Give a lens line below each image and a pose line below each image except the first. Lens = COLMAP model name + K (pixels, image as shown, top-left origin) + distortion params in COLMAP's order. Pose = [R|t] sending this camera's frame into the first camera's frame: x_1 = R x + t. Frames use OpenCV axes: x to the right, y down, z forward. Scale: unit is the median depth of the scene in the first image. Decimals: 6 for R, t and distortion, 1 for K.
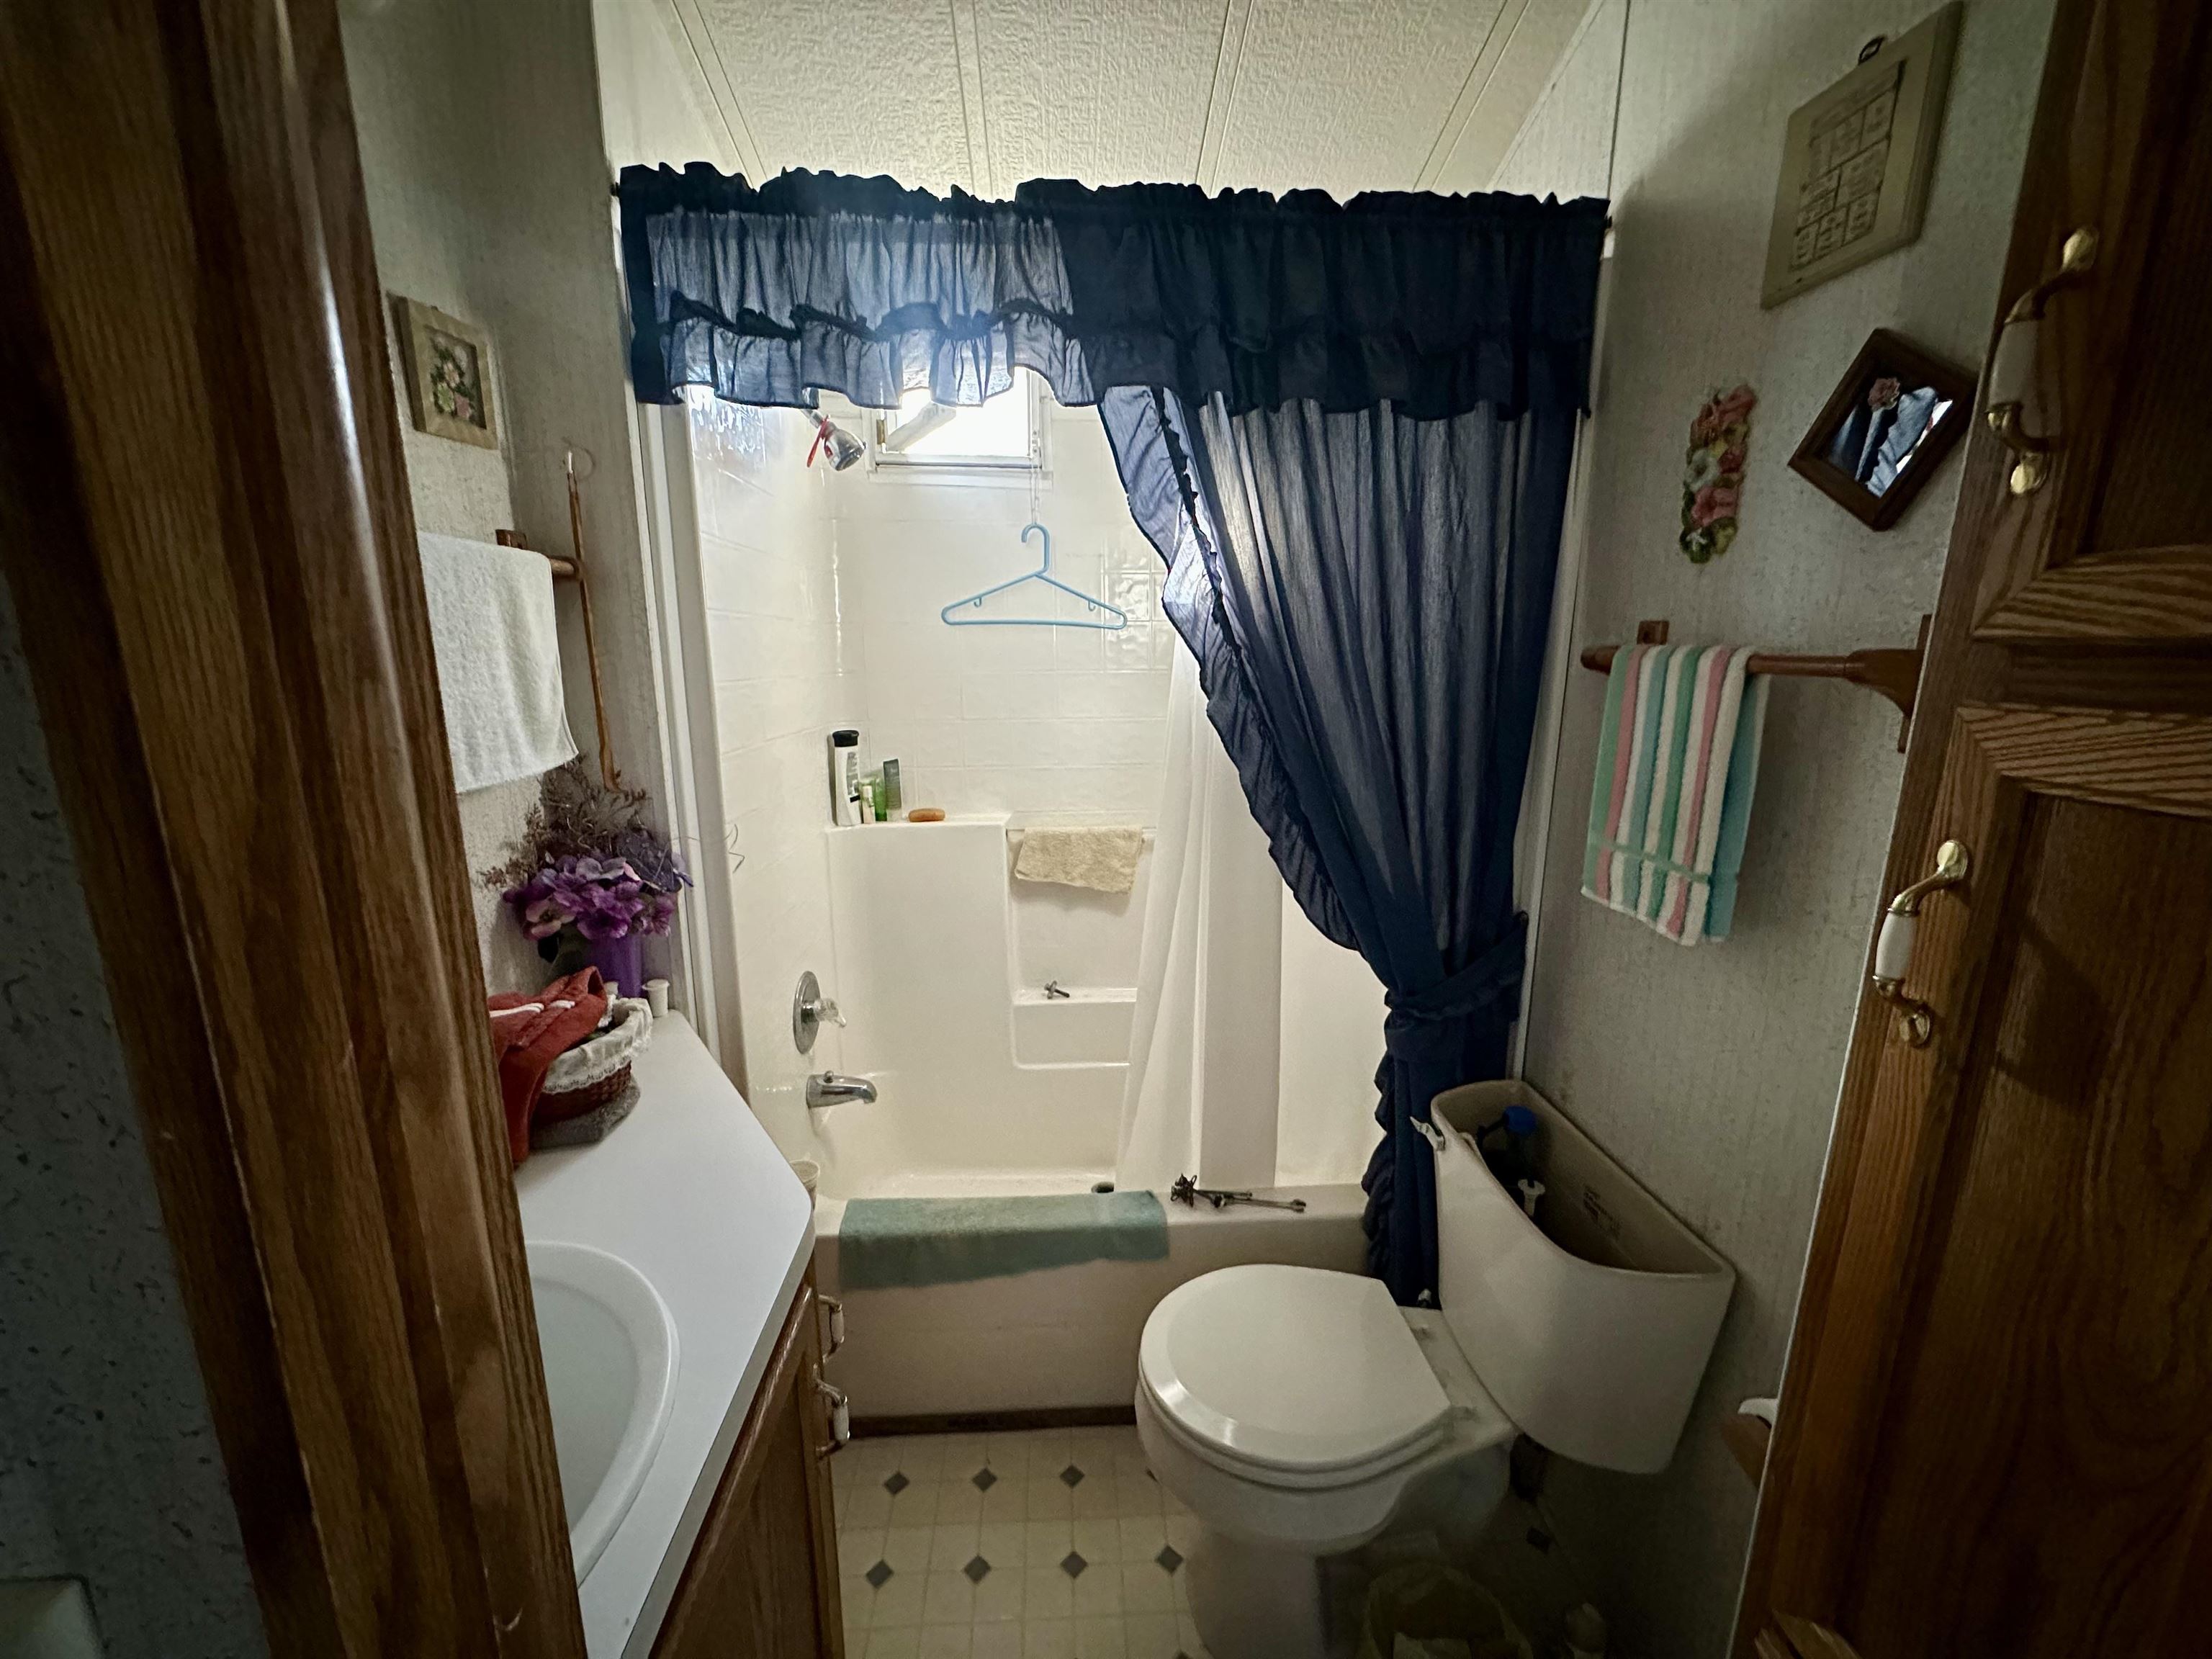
lens RADIAL K [[881.1, 0, 1102.1], [0, 881.1, 830.2], [0, 0, 1]] dist [-0.002698, 0.000162]
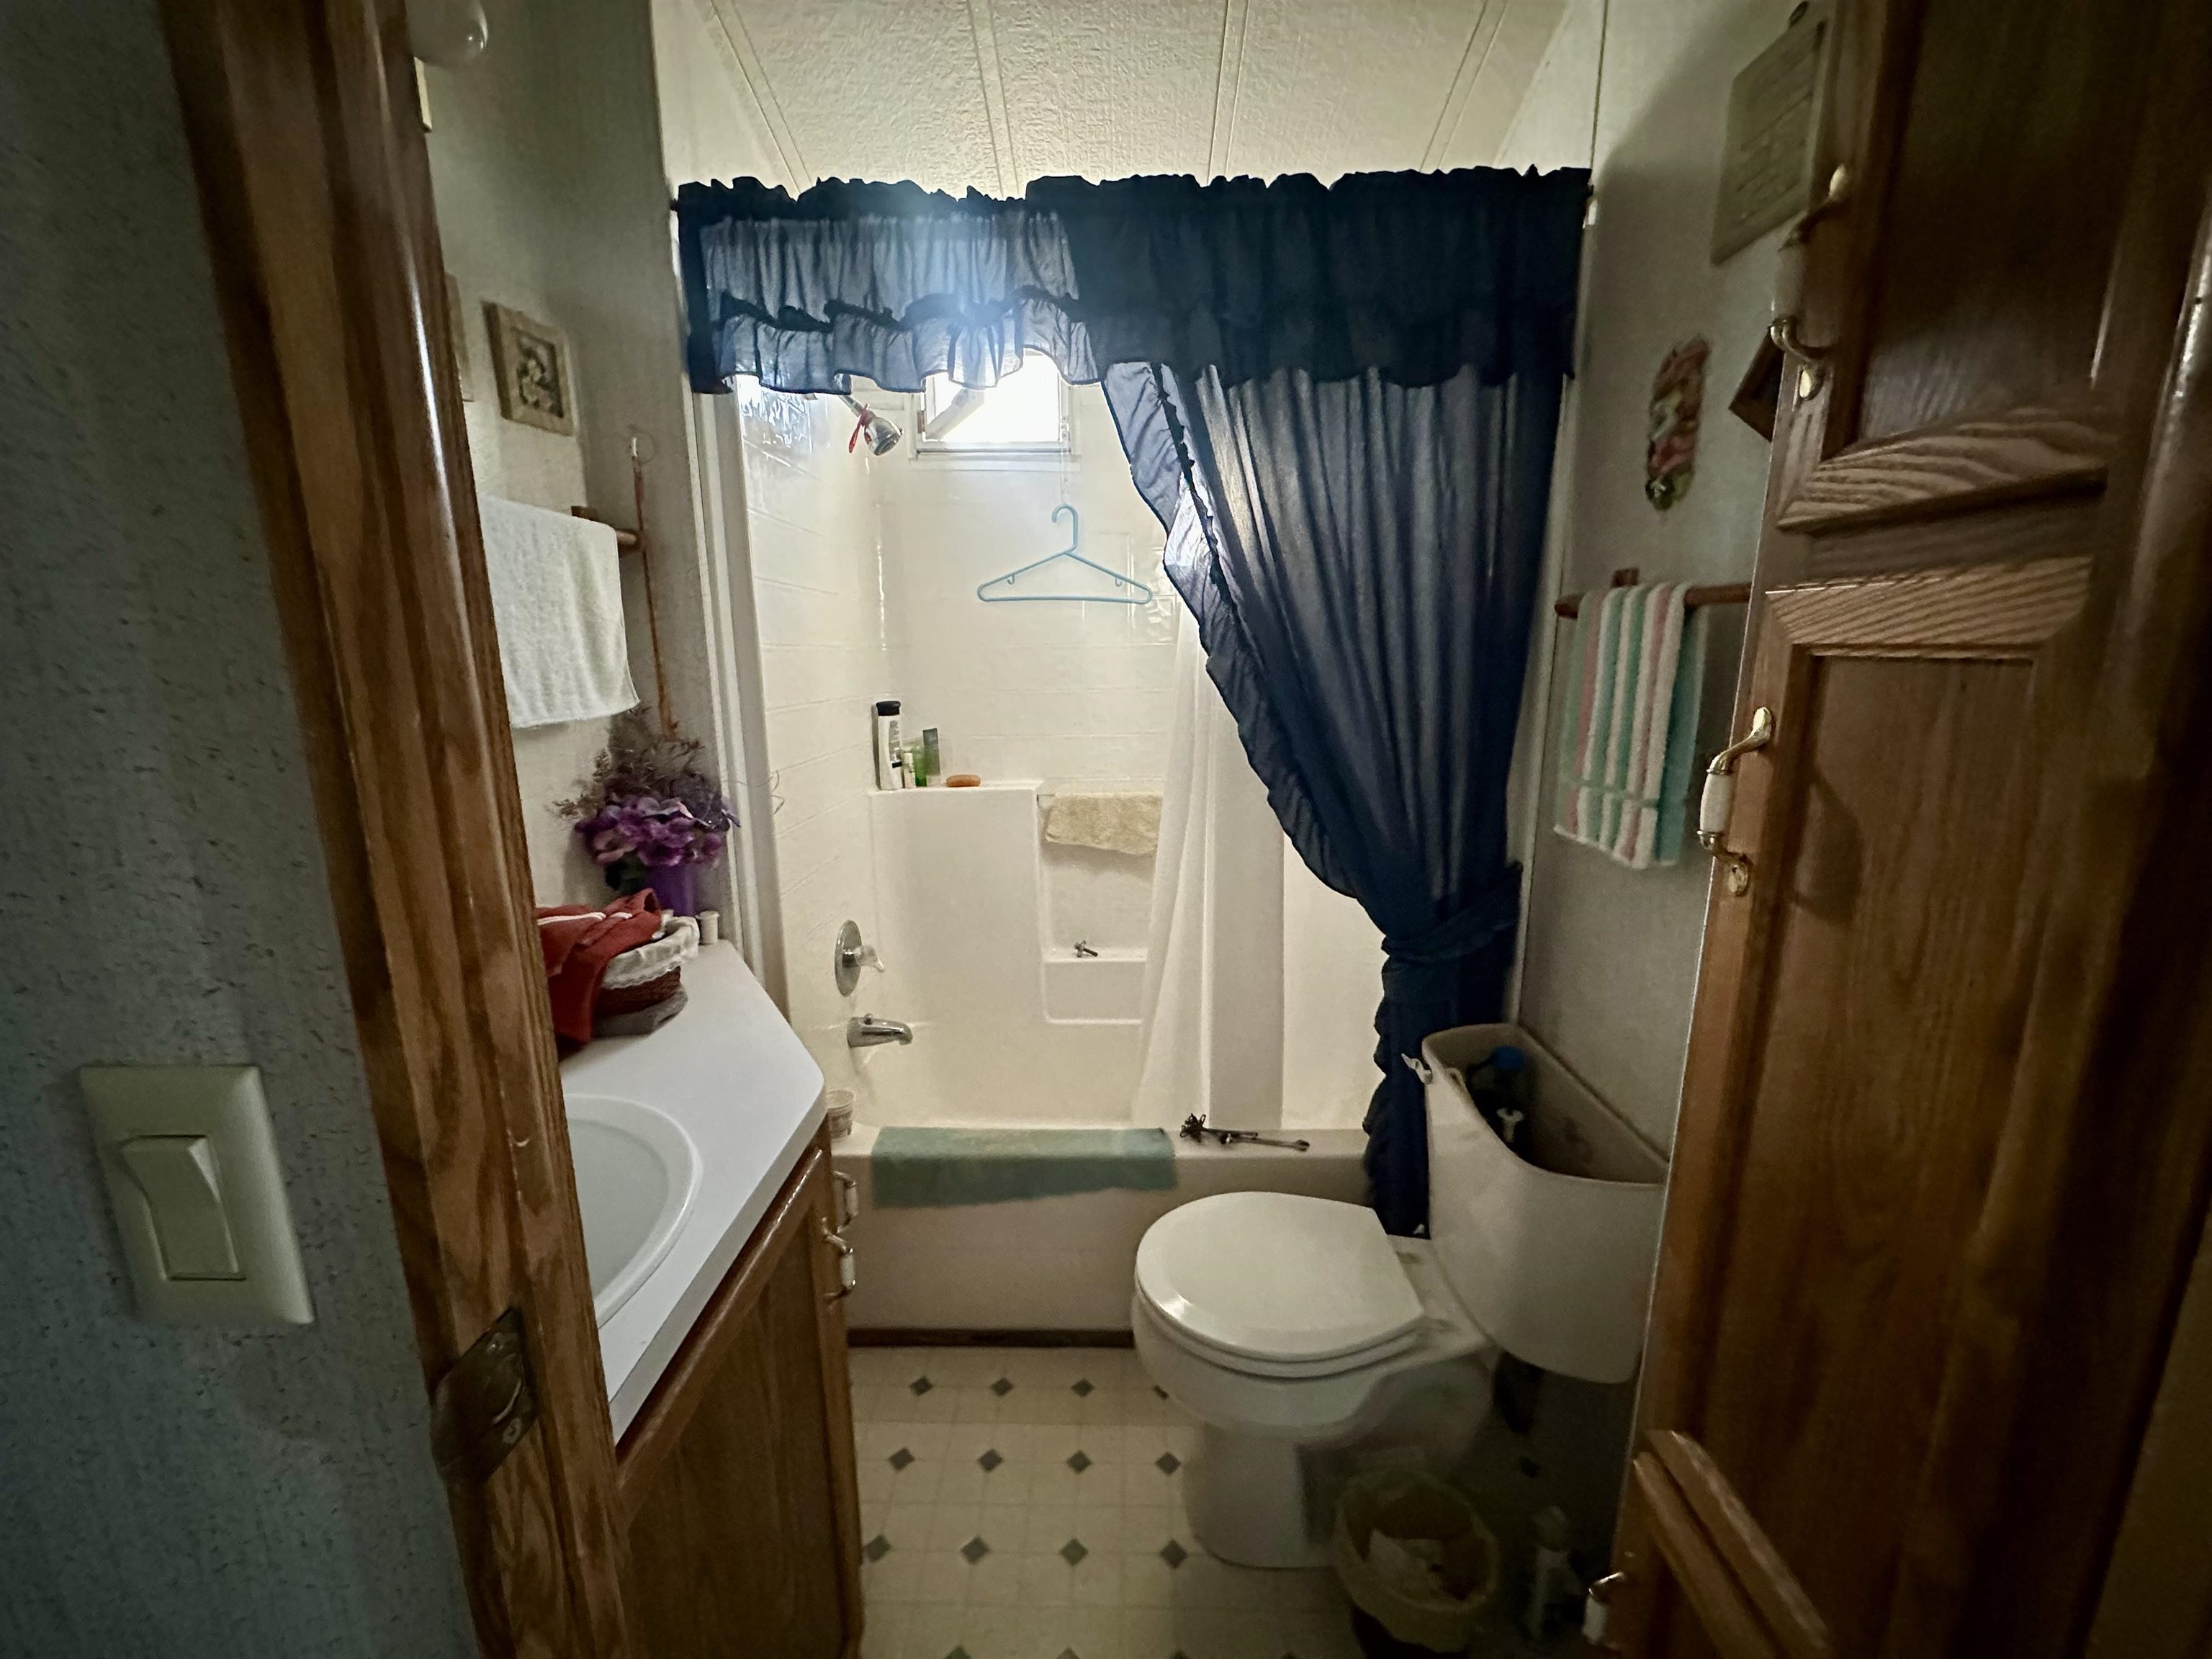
lens RADIAL K [[881.1, 0, 1102.1], [0, 881.1, 830.2], [0, 0, 1]] dist [-0.002698, 0.000162]
pose [[0.997054, 0.005841, -0.076478, 0.084558], [-0.006030, 0.999979, -0.002237, 0.073984], [0.076463, 0.002692, 0.997069, -0.083043]]
